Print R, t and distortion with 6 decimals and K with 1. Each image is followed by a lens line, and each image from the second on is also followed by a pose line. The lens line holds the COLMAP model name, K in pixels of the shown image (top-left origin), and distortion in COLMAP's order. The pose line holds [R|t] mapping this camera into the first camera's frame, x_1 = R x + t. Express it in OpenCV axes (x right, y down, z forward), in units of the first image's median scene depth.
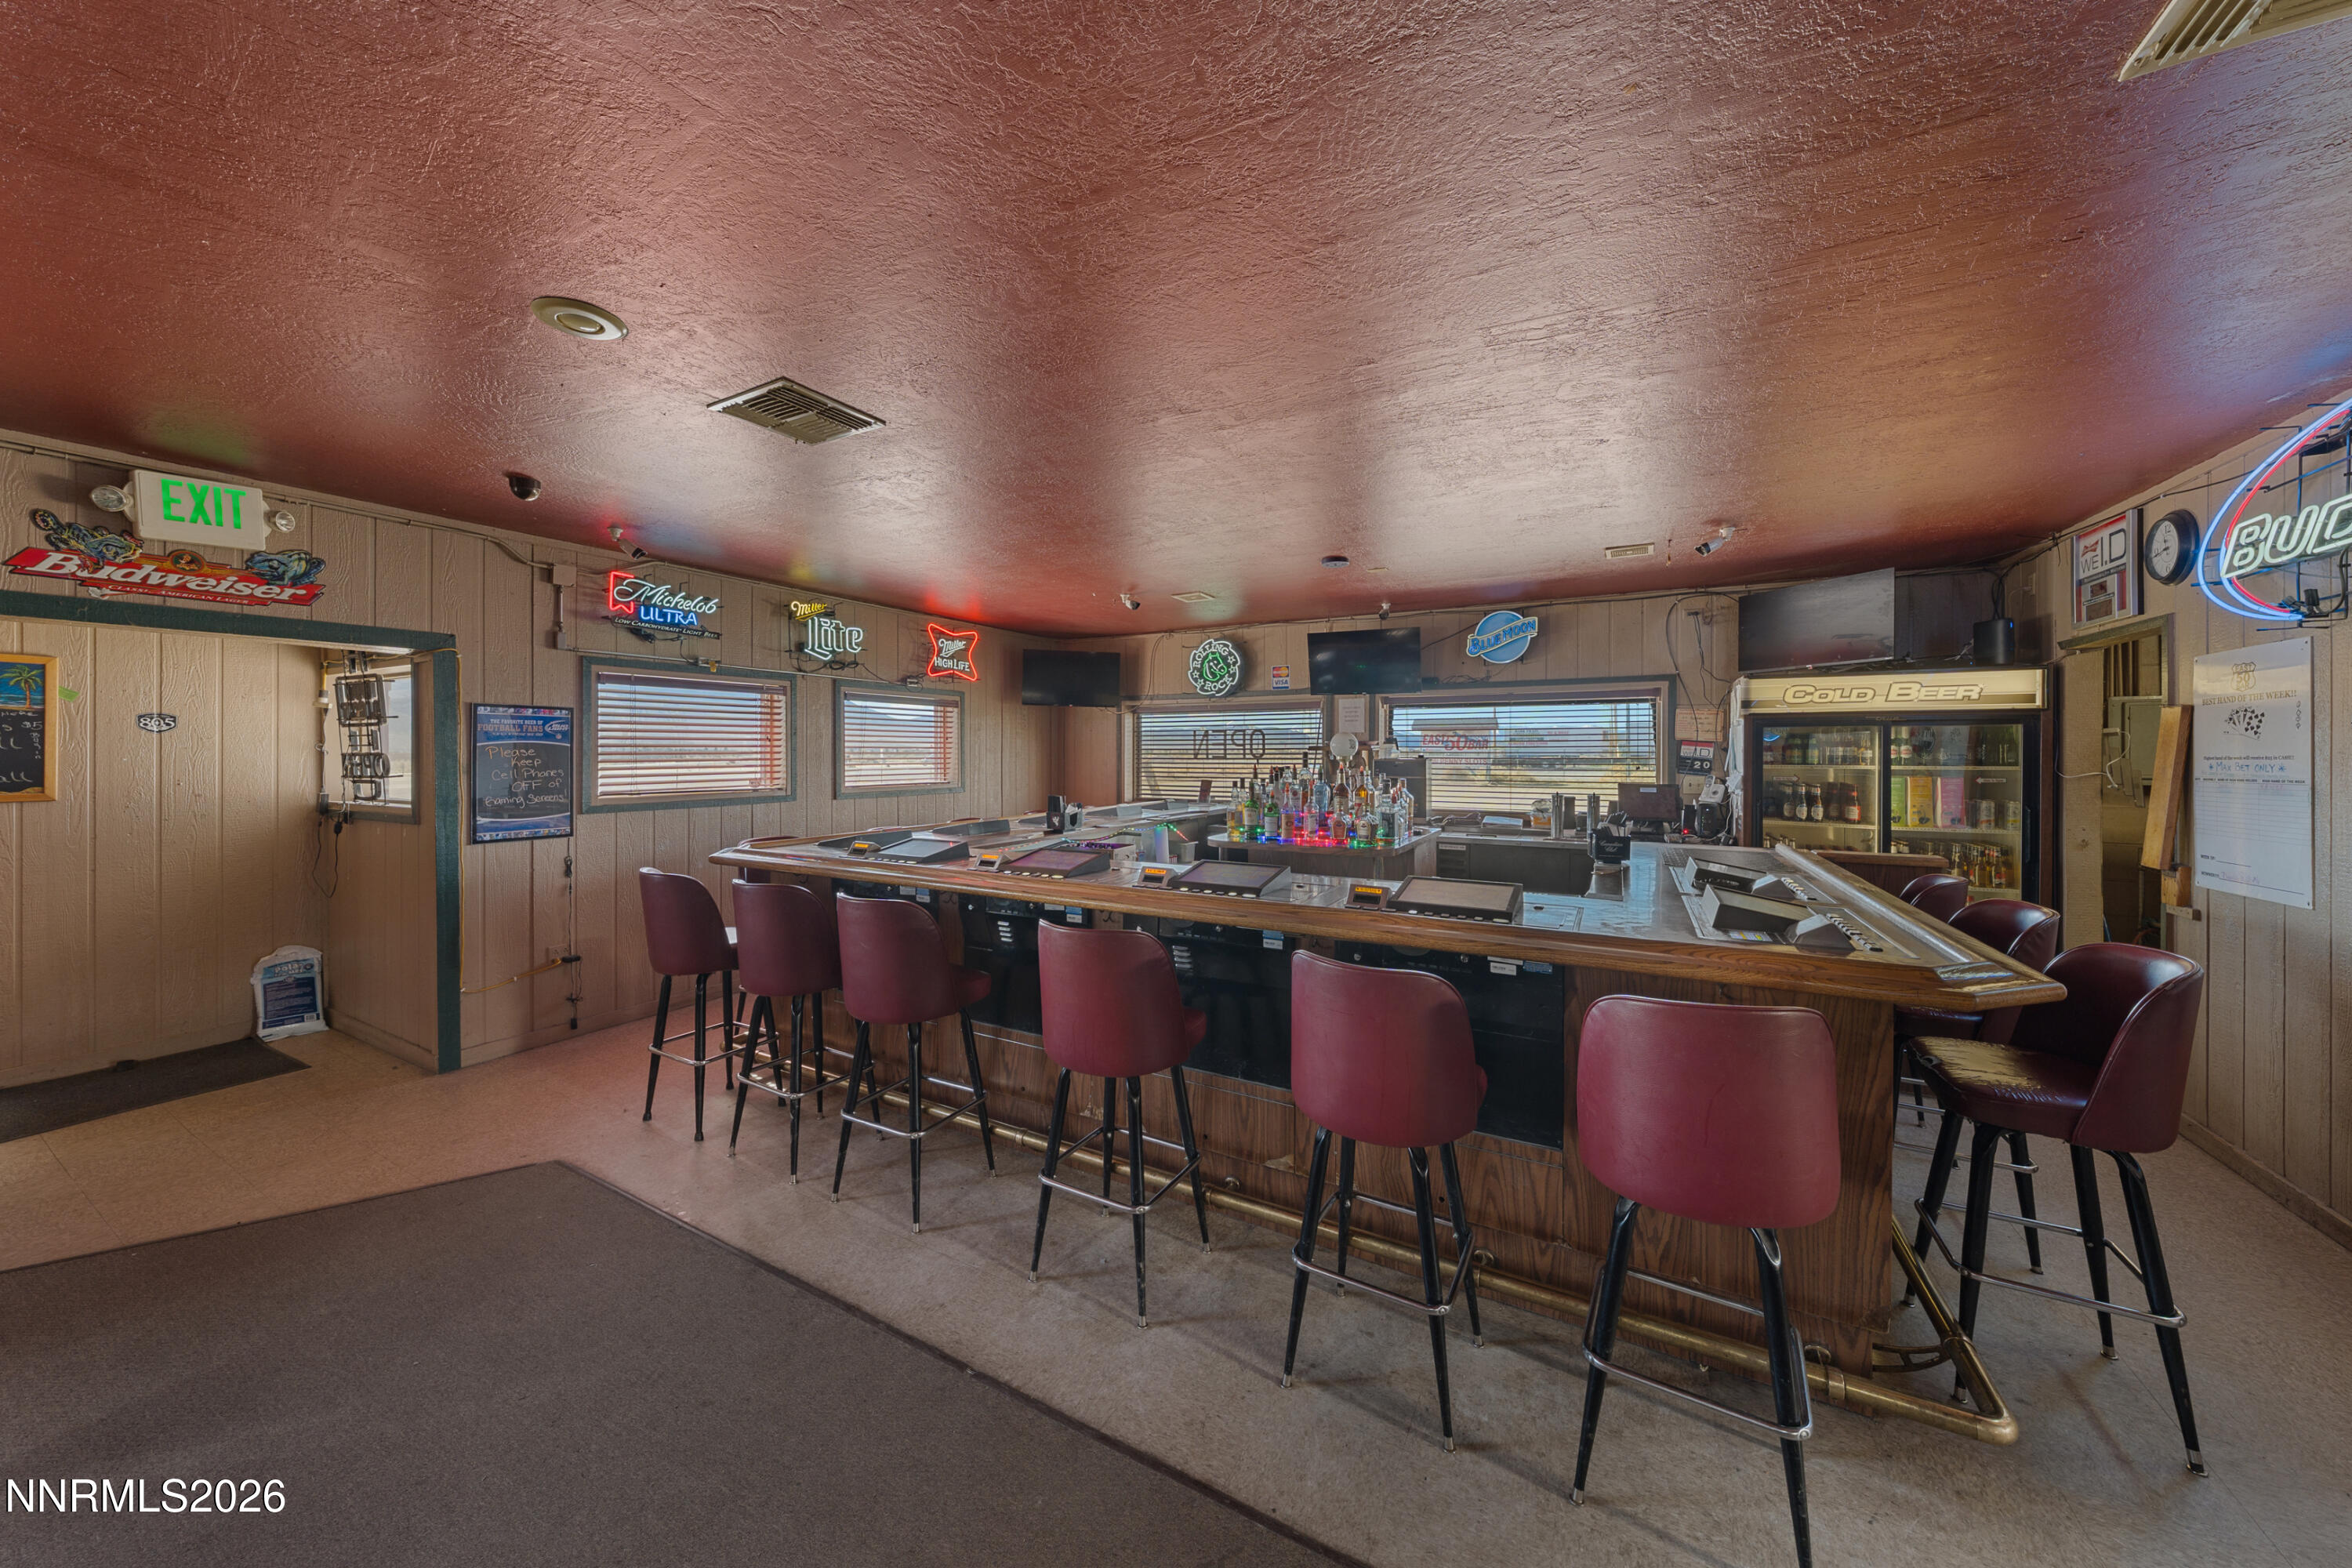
lens RADIAL K [[801.1, 0, 1165.5], [0, 801.1, 757.7], [0, 0, 1]] dist [-0.001477, -0.000200]
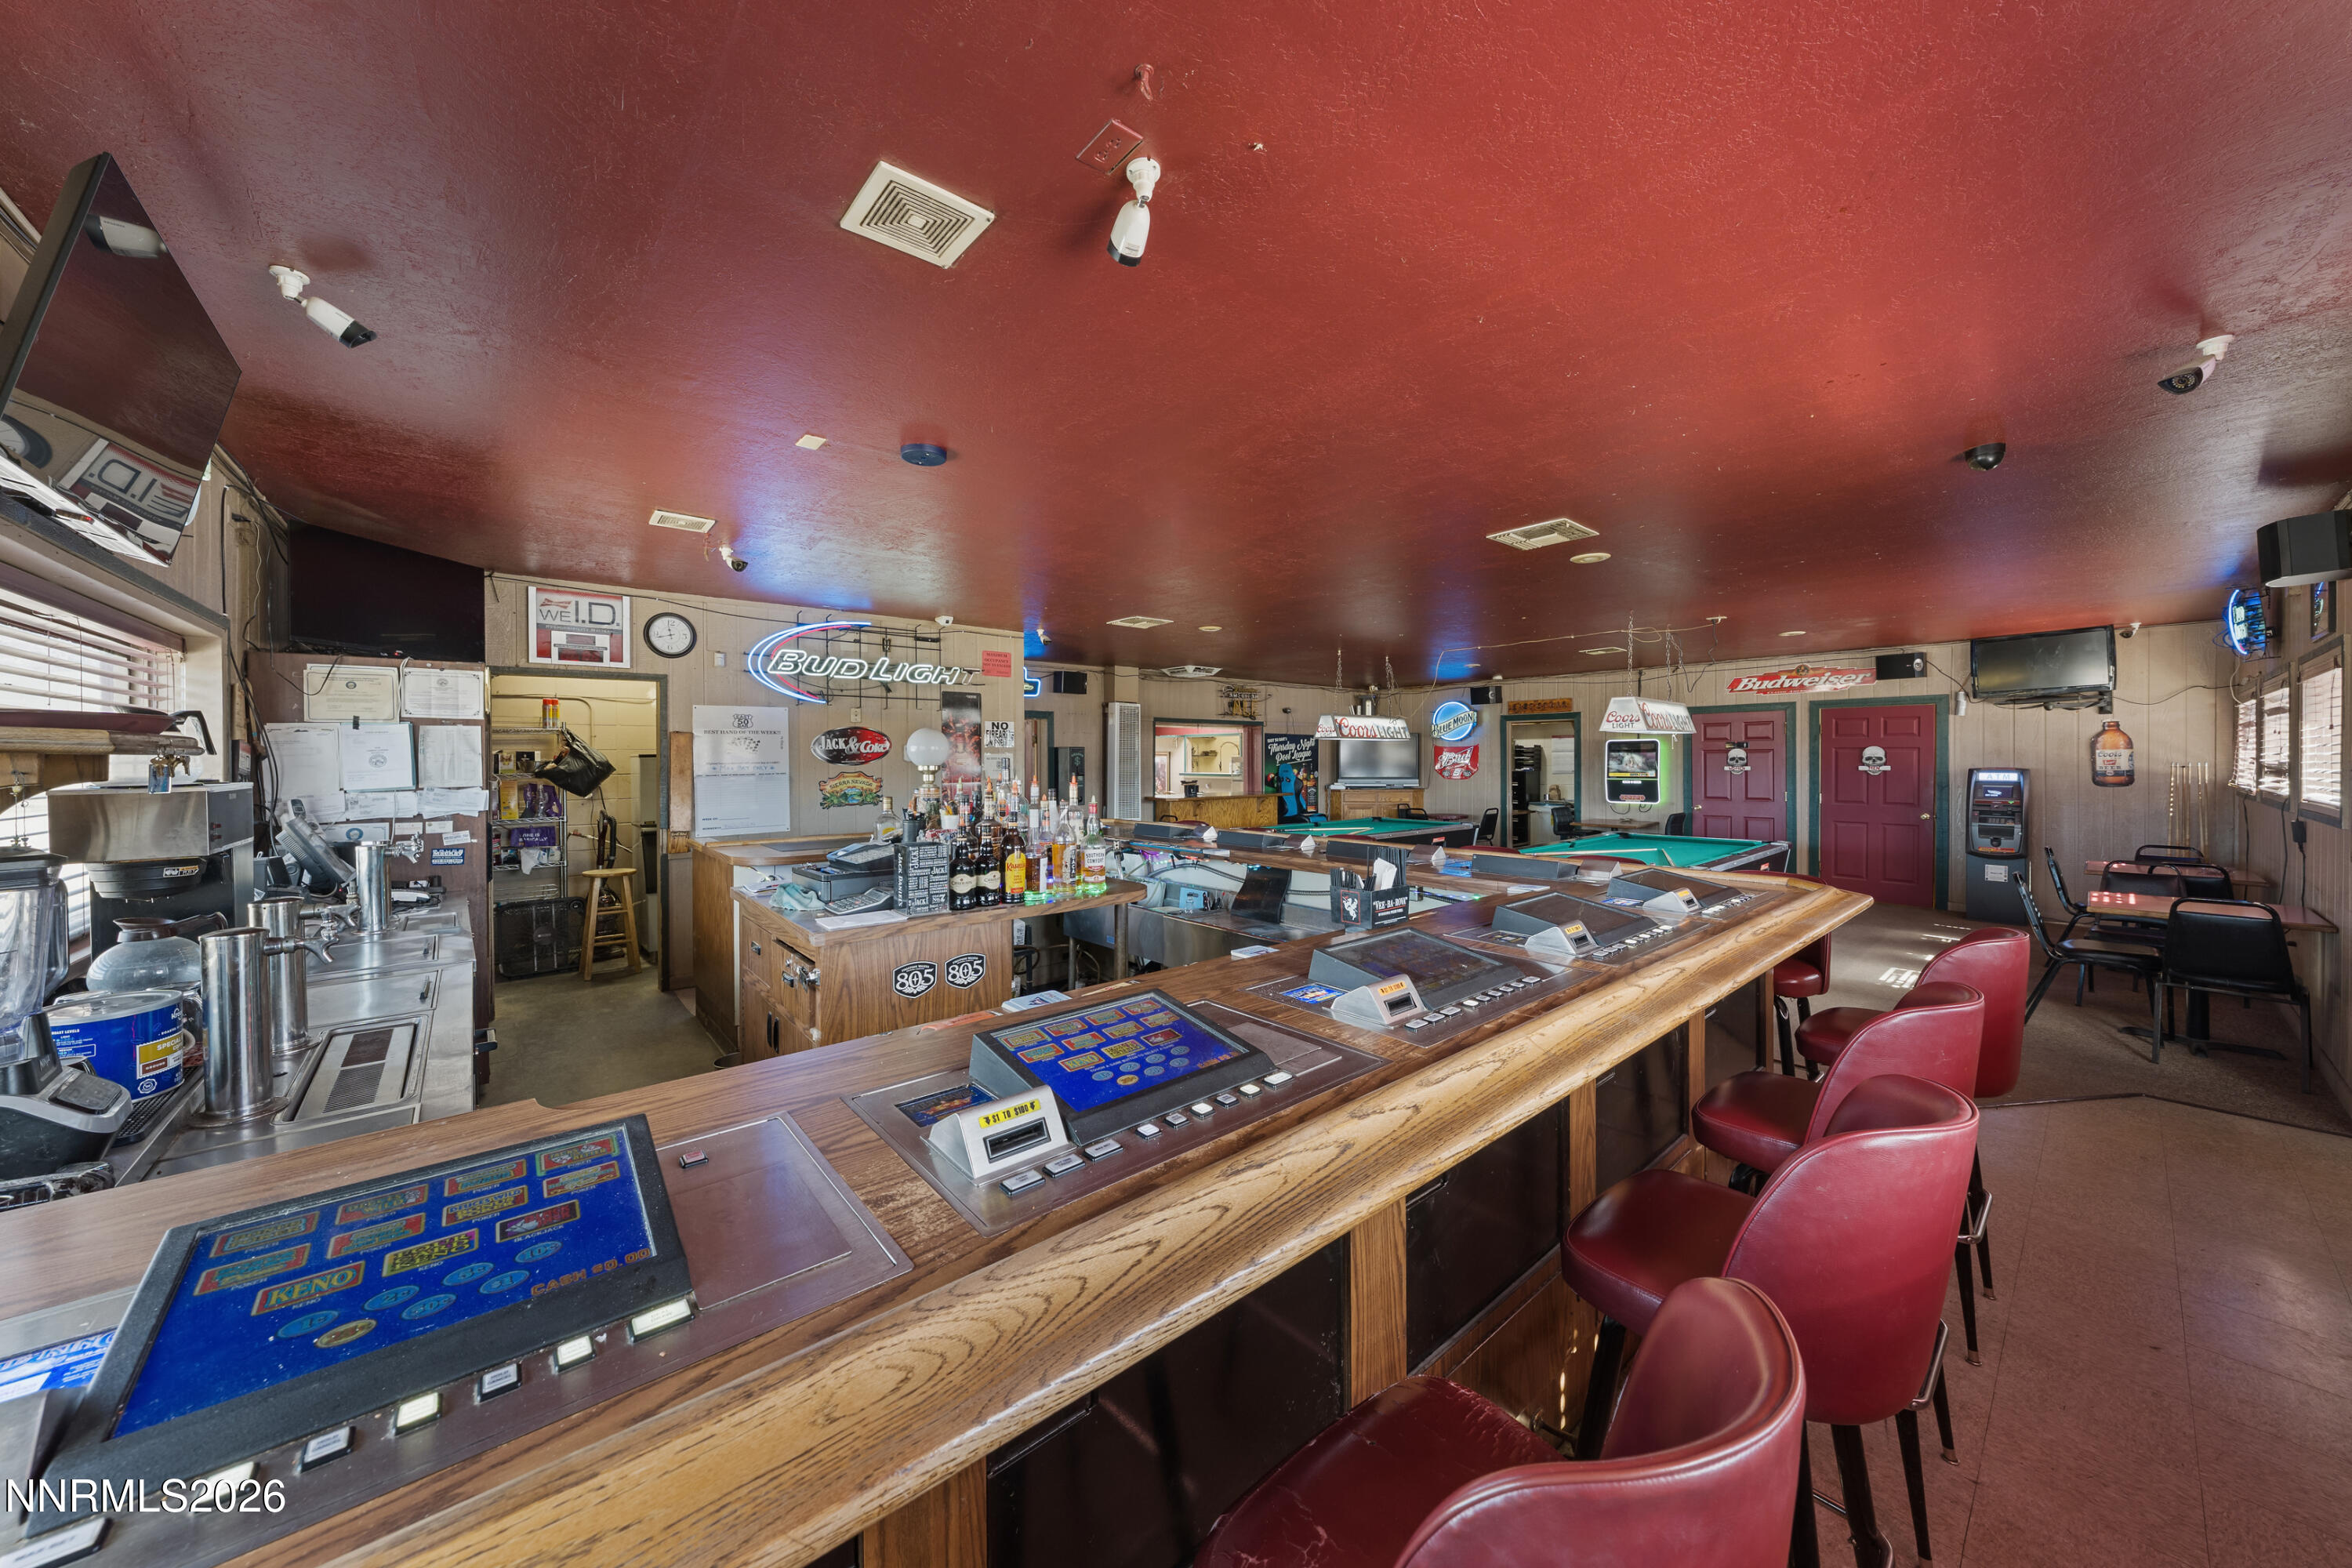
lens RADIAL K [[801.1, 0, 1169.9], [0, 801.1, 765.9], [0, 0, 1]] dist [-0.001477, -0.000200]
pose [[-0.935982, 0.000393, 0.352047, -0.175532], [0.006061, 0.999869, 0.014998, -0.008203], [-0.351995, 0.016171, -0.935862, 1.371184]]
